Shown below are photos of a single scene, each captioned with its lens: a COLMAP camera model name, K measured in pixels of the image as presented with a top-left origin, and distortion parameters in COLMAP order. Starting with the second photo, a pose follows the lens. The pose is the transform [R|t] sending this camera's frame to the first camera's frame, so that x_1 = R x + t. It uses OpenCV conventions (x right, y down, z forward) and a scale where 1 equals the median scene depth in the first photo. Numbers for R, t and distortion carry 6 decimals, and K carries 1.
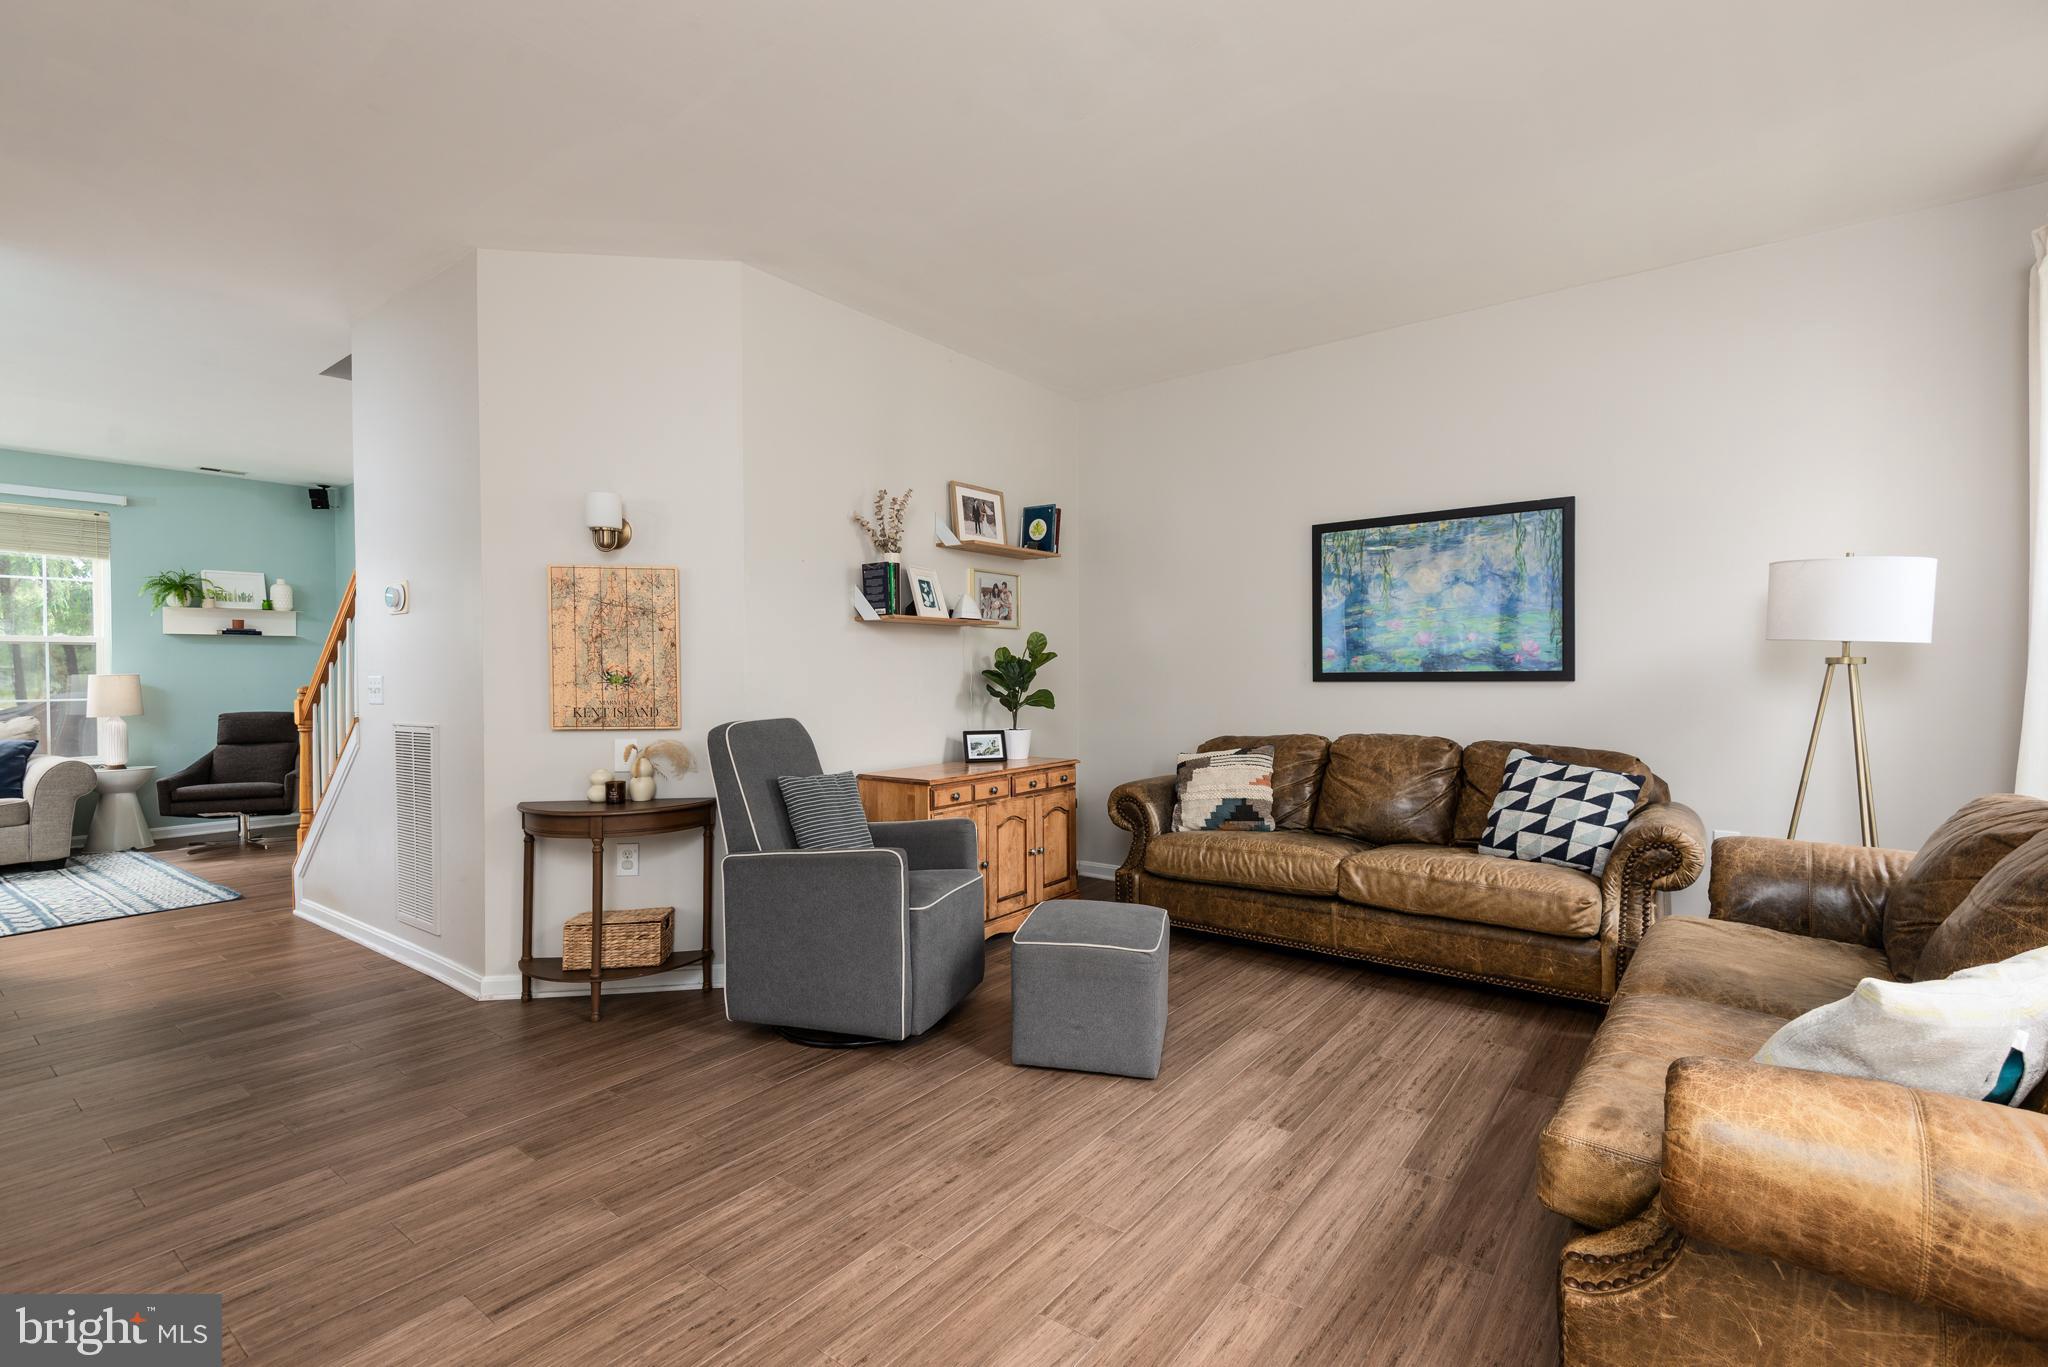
lens RADIAL K [[921.1, 0, 1027.8], [0, 921.1, 682.8], [0, 0, 1]] dist [0.041416, -0.025016]
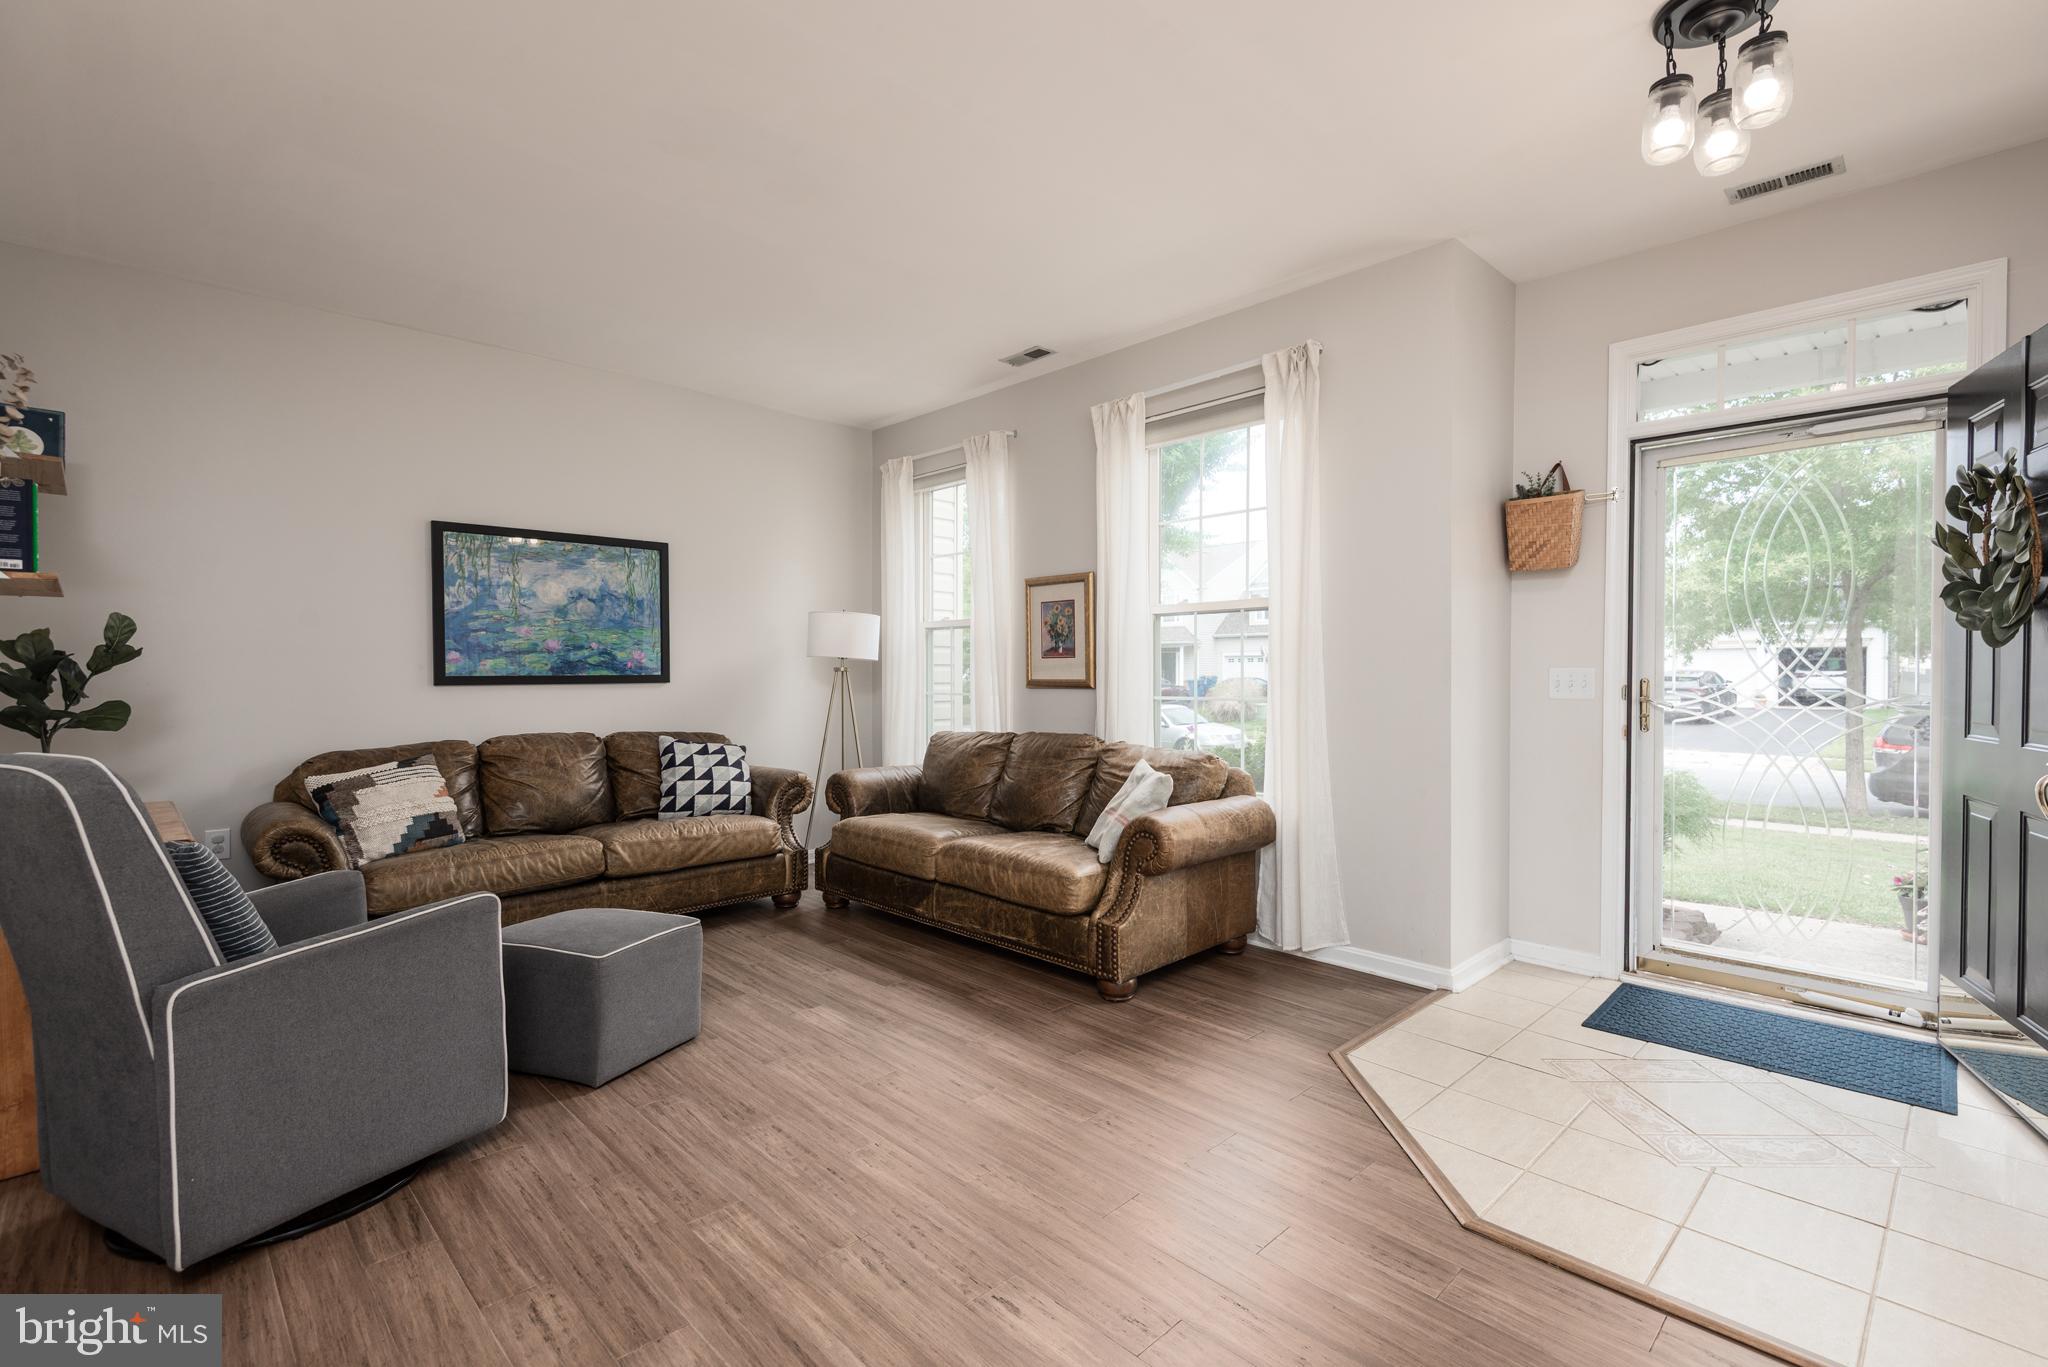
lens RADIAL K [[921.1, 0, 1027.8], [0, 921.1, 682.8], [0, 0, 1]] dist [0.041416, -0.025016]
pose [[0.143734, -0.004215, 0.989607, -0.707587], [0.013168, 0.999911, 0.002346, 0.002179], [-0.989529, 0.012694, 0.143776, 0.335815]]
